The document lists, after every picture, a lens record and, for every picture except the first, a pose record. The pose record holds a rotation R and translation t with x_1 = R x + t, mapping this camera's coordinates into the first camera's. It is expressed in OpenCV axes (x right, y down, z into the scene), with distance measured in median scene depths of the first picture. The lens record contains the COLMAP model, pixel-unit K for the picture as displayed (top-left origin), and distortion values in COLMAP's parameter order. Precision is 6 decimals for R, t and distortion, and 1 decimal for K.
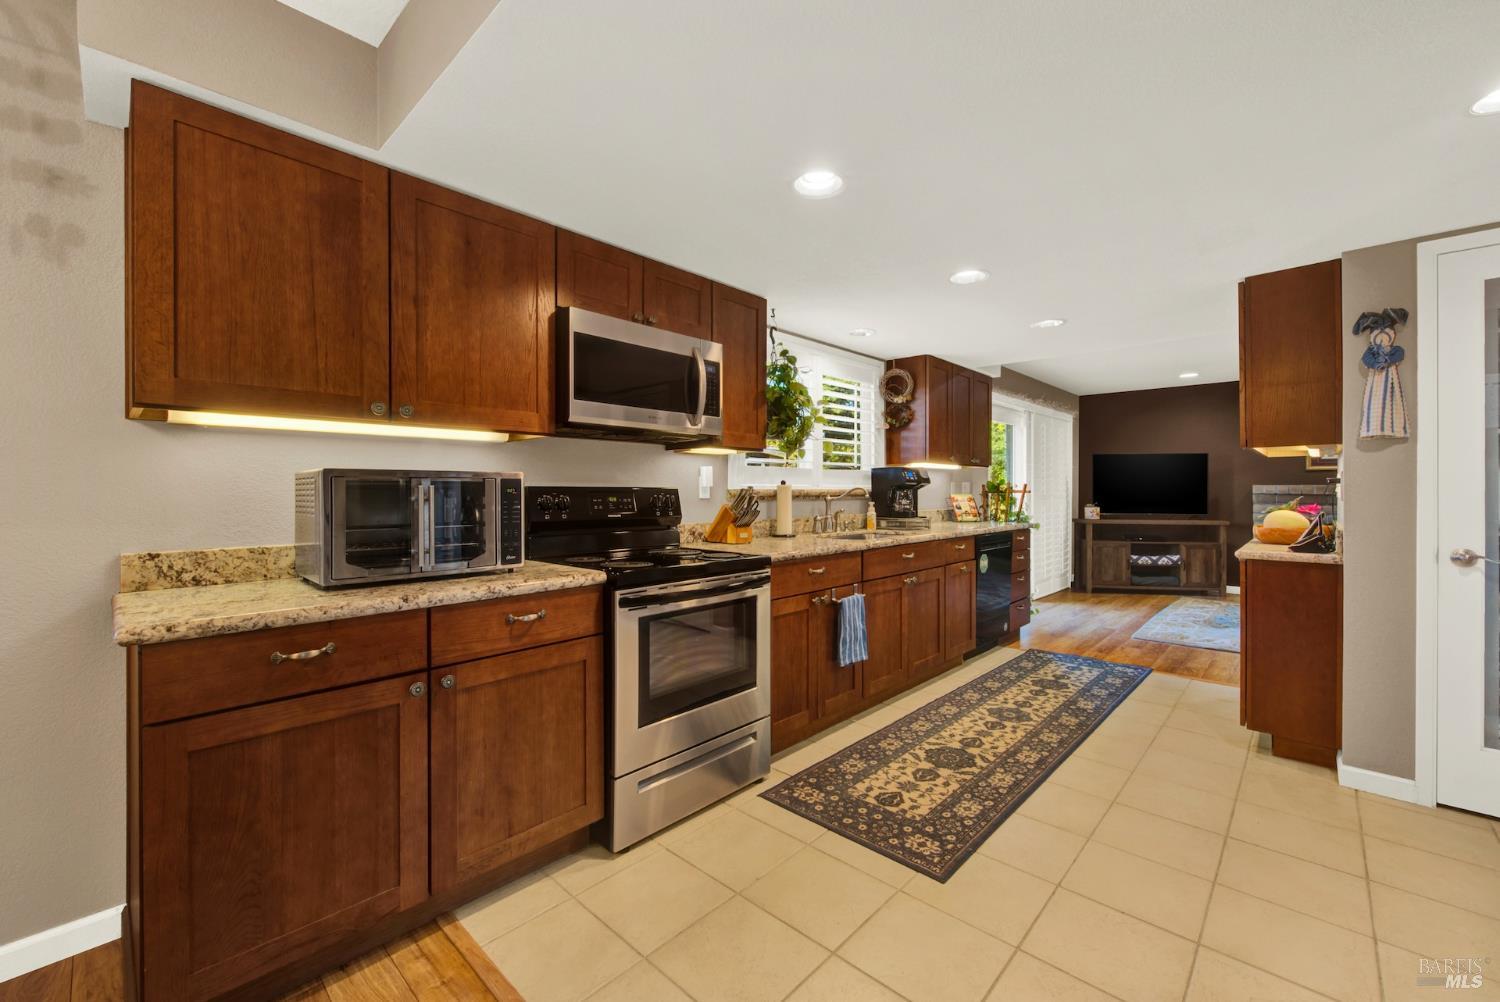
lens RADIAL K [[604.7, 0, 742.7], [0, 604.7, 490.4], [0, 0, 1]] dist [0.001060, -0.000571]
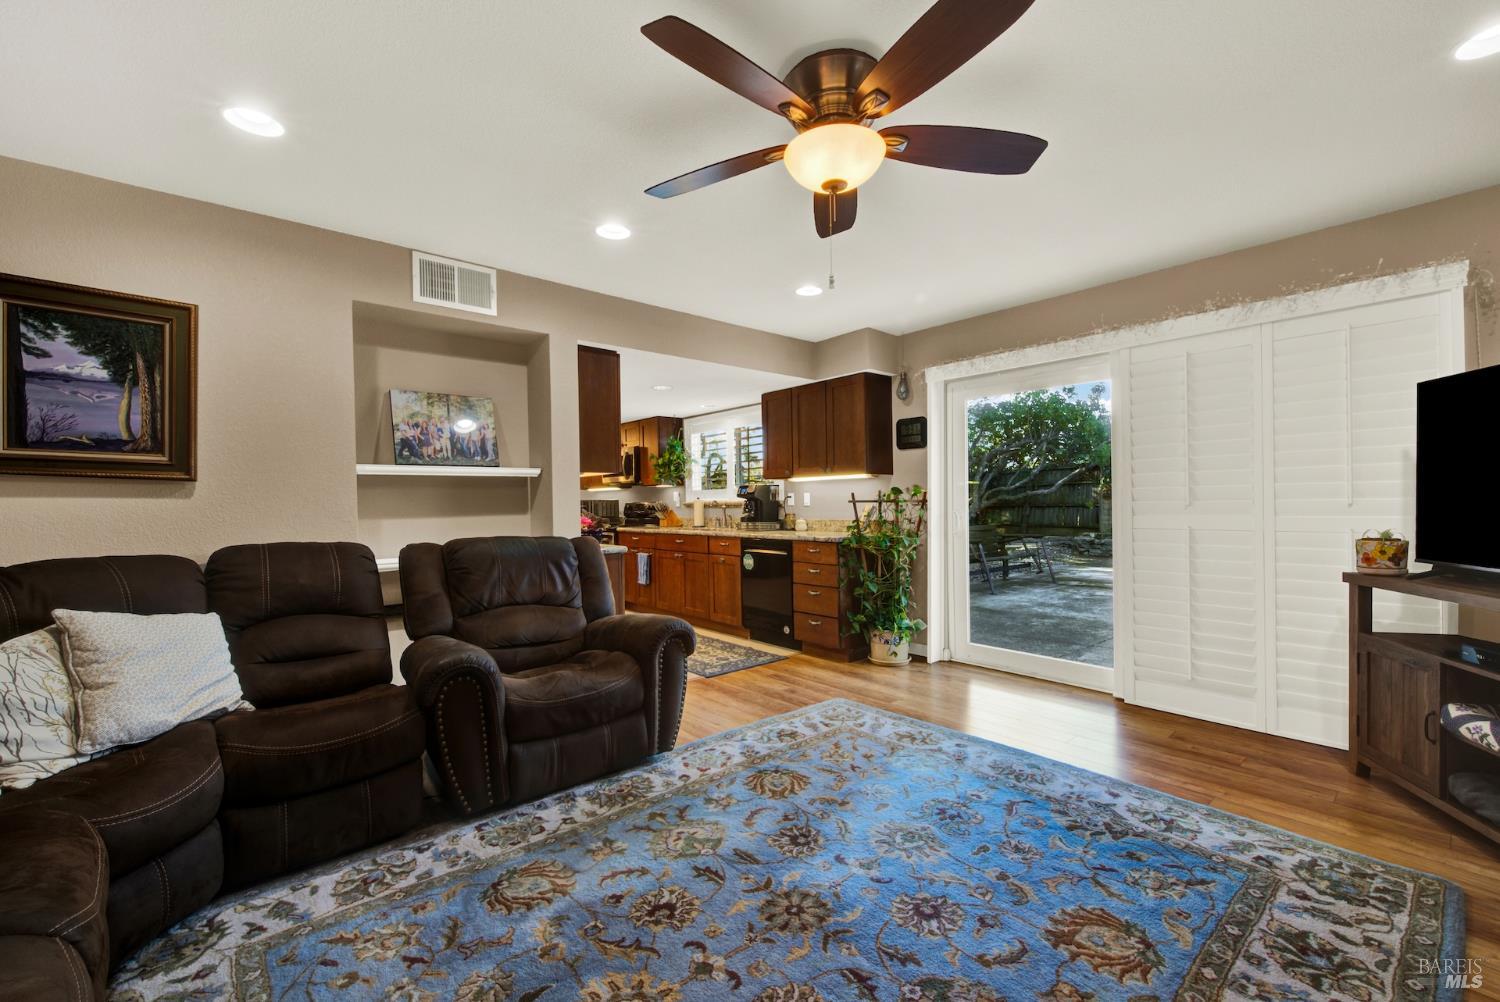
lens RADIAL K [[615.5, 0, 755.1], [0, 615.5, 503.6], [0, 0, 1]] dist [-0.000559, -0.000285]
pose [[-0.089308, 0.004498, -0.995994, 2.398427], [0.014887, 0.999884, 0.003181, -0.000279], [0.995893, -0.014544, -0.089364, 1.655000]]
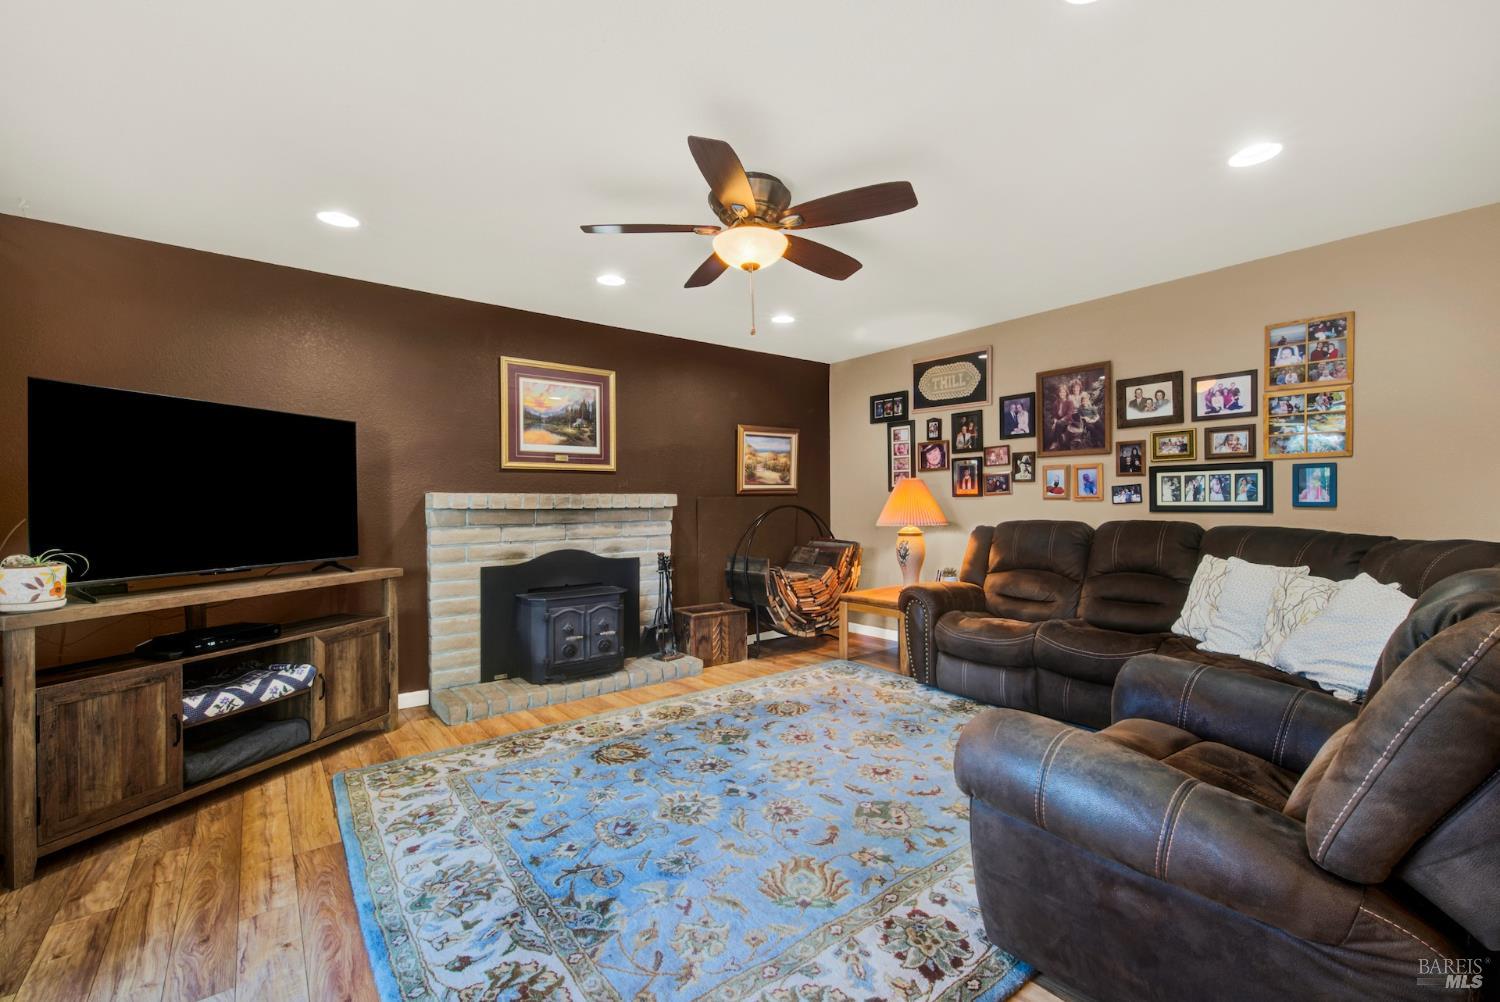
lens RADIAL K [[628.9, 0, 749.3], [0, 628.9, 501.8], [0, 0, 1]] dist [0.000589, -0.000649]
pose [[0.145366, -0.003324, 0.989372, 0.838924], [0.006538, 0.999976, 0.002399, -0.001302], [-0.989356, 0.006119, 0.145384, 1.558496]]
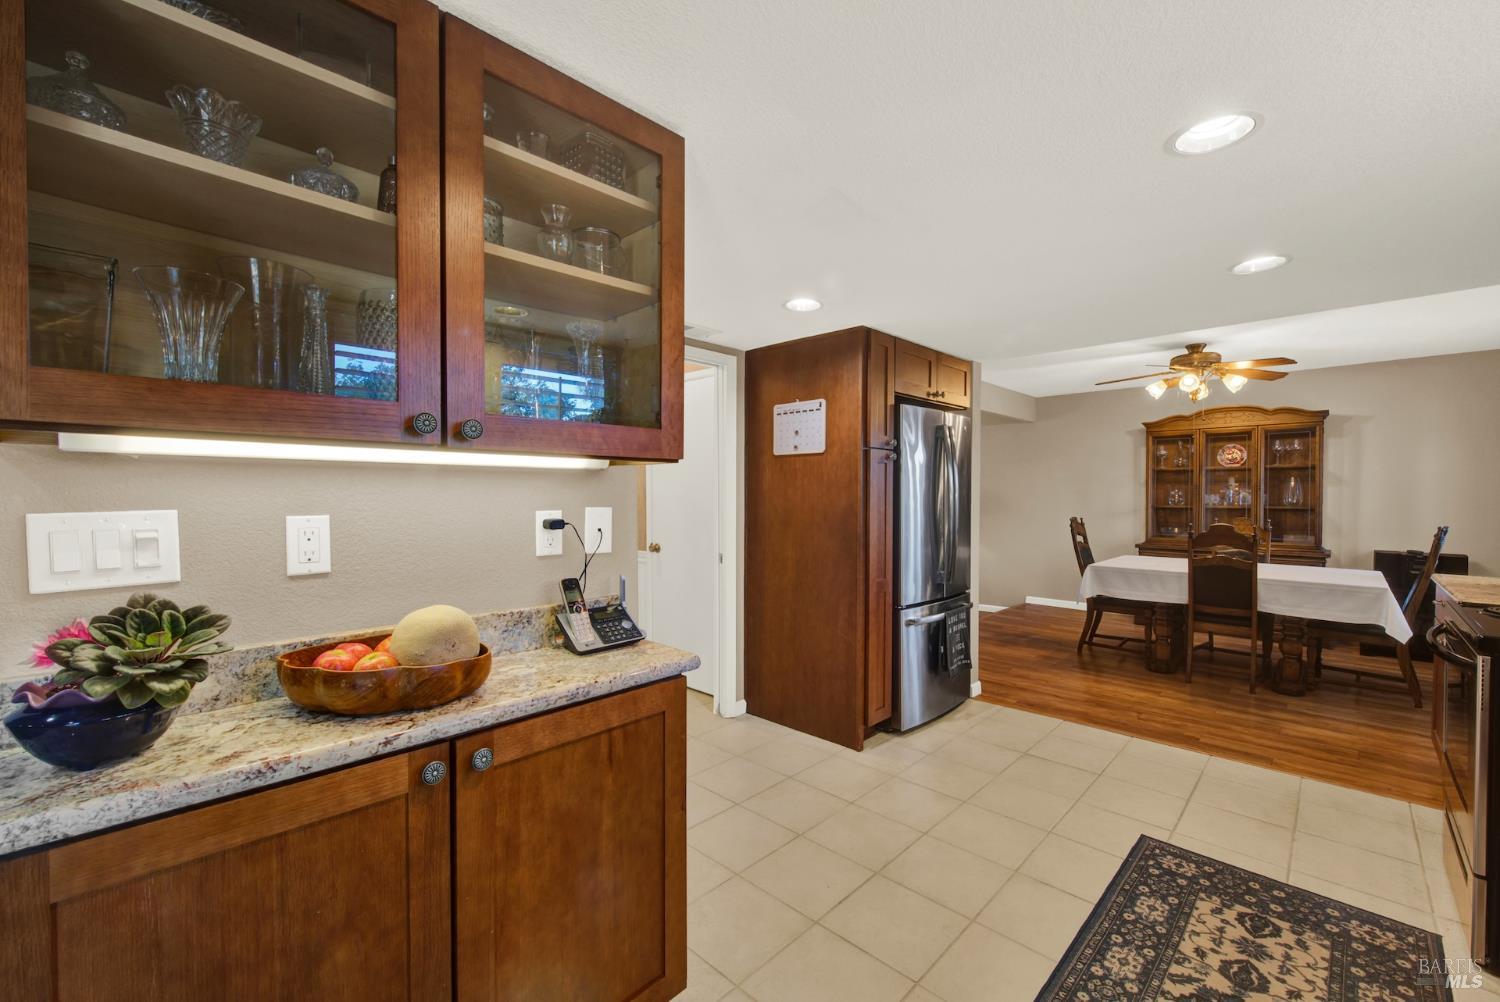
lens RADIAL K [[614.0, 0, 747.0], [0, 614.0, 504.5], [0, 0, 1]] dist [0.001972, -0.002629]
pose [[-0.999906, 0.000381, 0.013709, 0.735768], [0.000603, 0.999869, 0.016167, -0.040635], [-0.013701, 0.016174, -0.999775, 1.475142]]
